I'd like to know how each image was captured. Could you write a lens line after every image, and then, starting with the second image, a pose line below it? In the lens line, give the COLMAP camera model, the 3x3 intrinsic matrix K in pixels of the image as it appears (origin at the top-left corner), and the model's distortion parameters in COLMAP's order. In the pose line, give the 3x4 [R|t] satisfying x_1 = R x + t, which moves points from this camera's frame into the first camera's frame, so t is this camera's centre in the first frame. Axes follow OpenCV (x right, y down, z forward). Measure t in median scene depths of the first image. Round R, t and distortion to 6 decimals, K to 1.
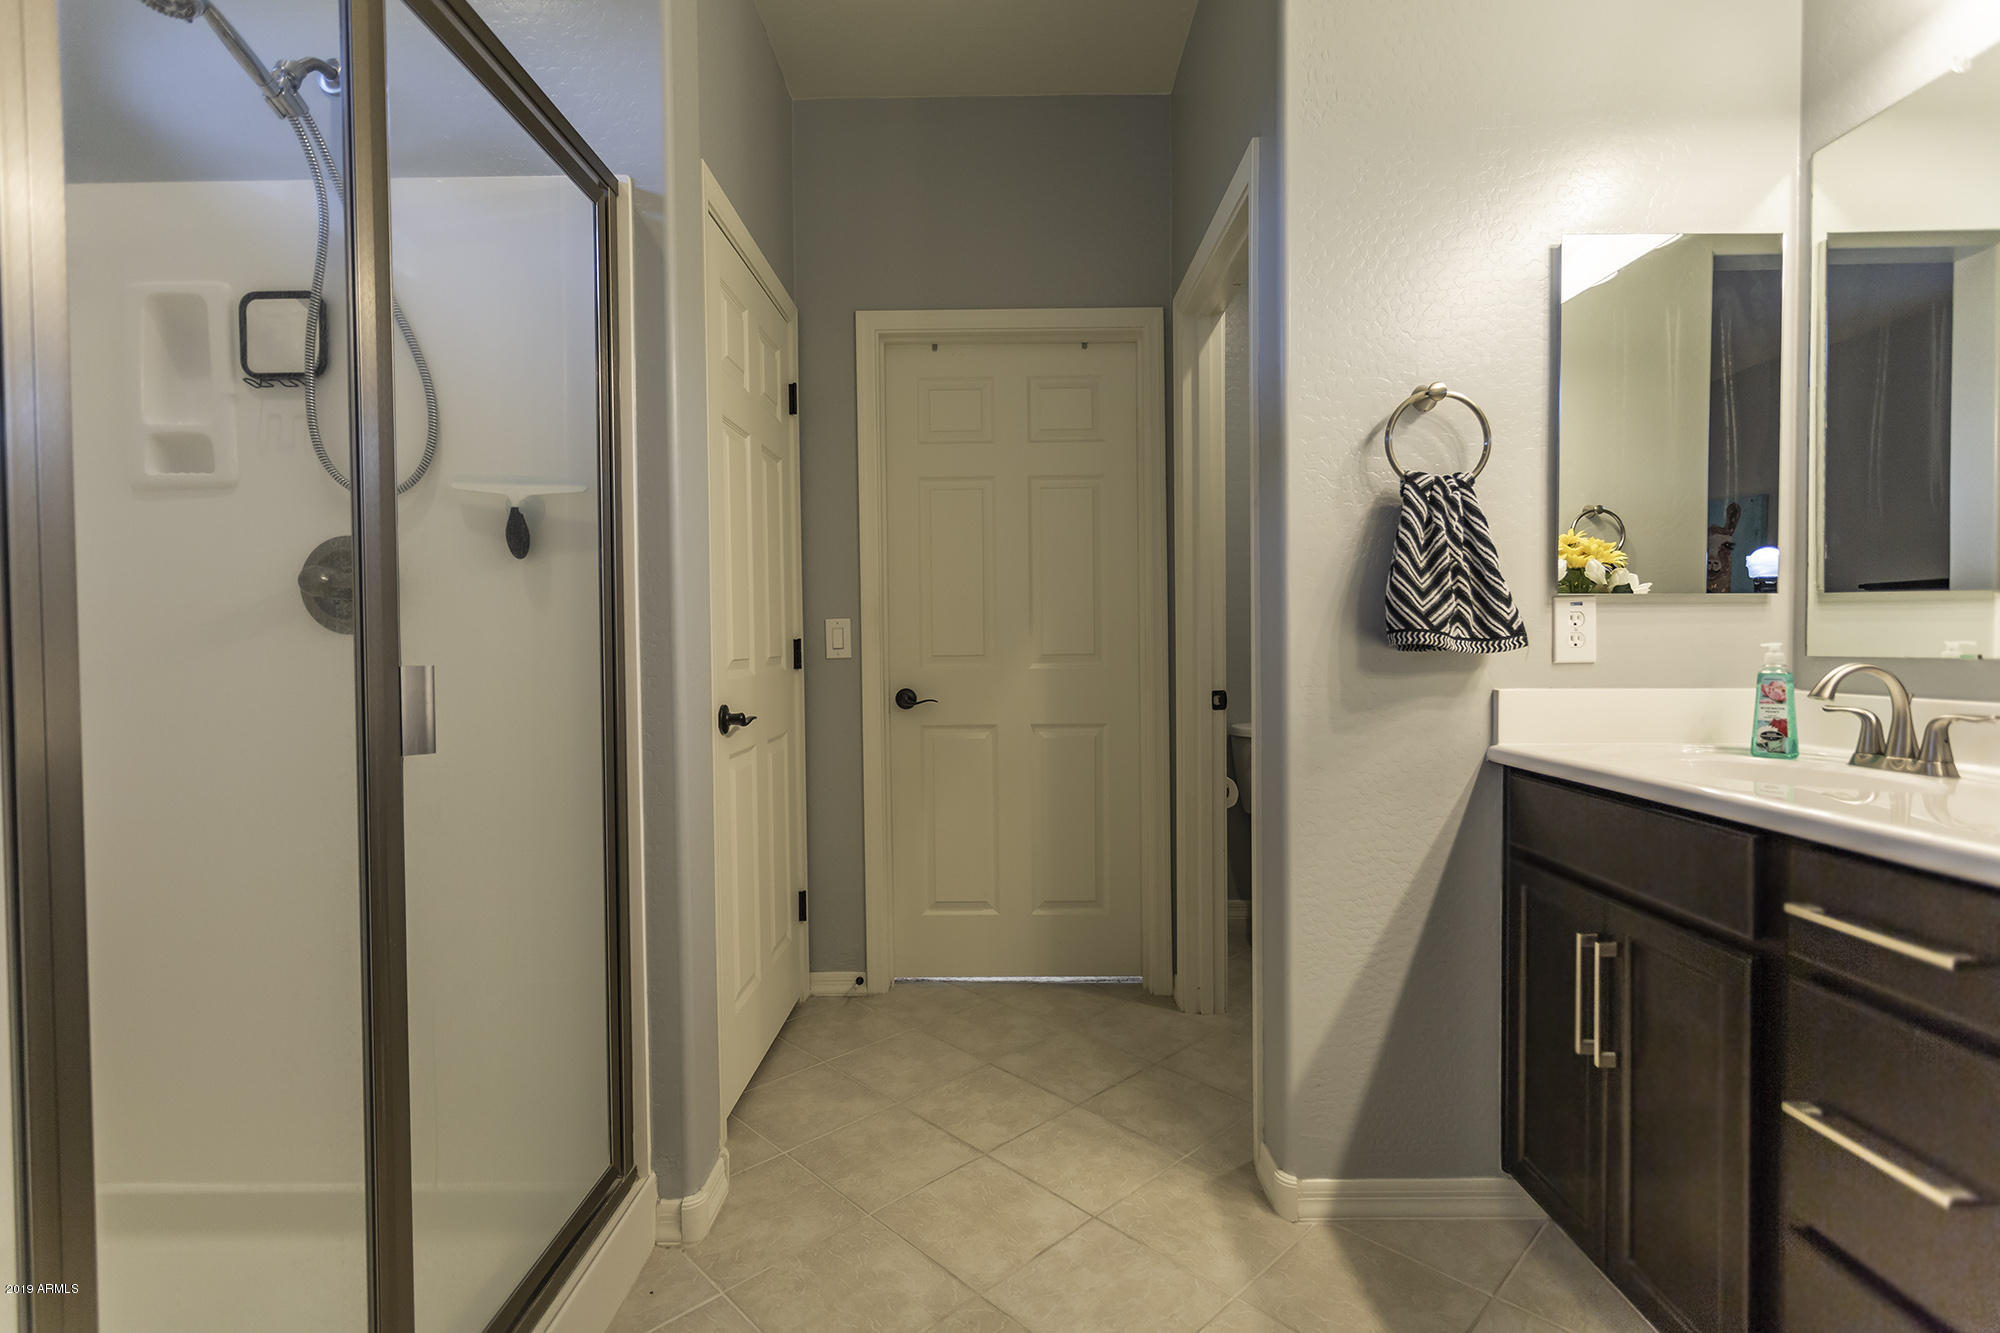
lens RADIAL K [[939.2, 0, 1001.8], [0, 939.2, 662.4], [0, 0, 1]] dist [0.006579, 0.000500]
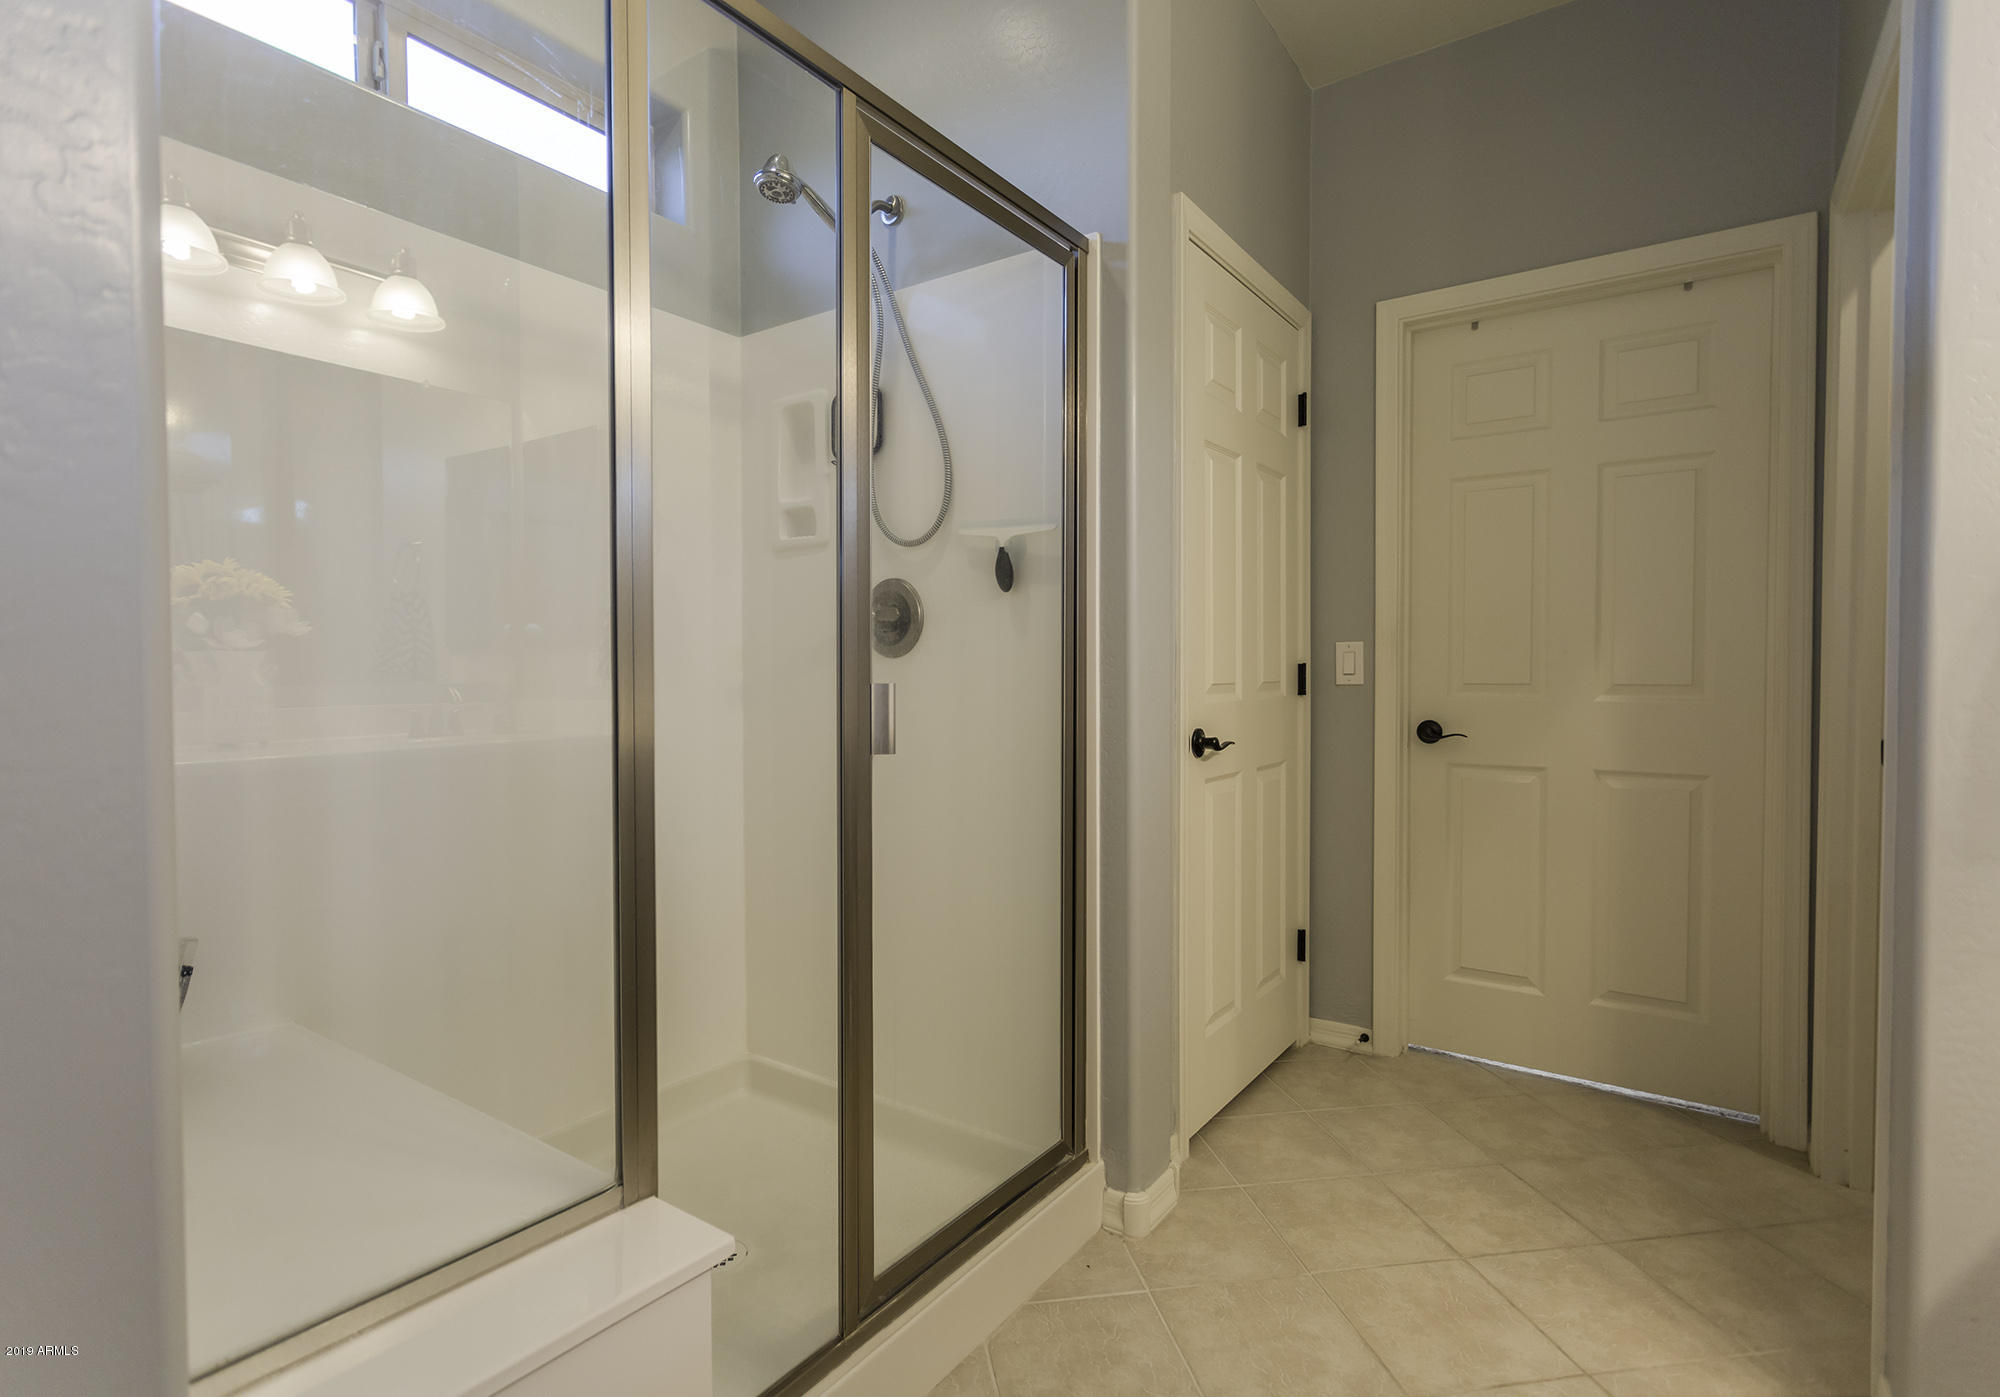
lens RADIAL K [[1001.0, 0, 1000.9], [0, 1001.0, 694.7], [0, 0, 1]] dist [0.001782, 0.002654]
pose [[0.823440, 0.022766, -0.566946, 0.142998], [-0.018644, 0.999741, 0.013067, -0.001205], [0.567096, -0.000190, 0.823651, -0.003875]]
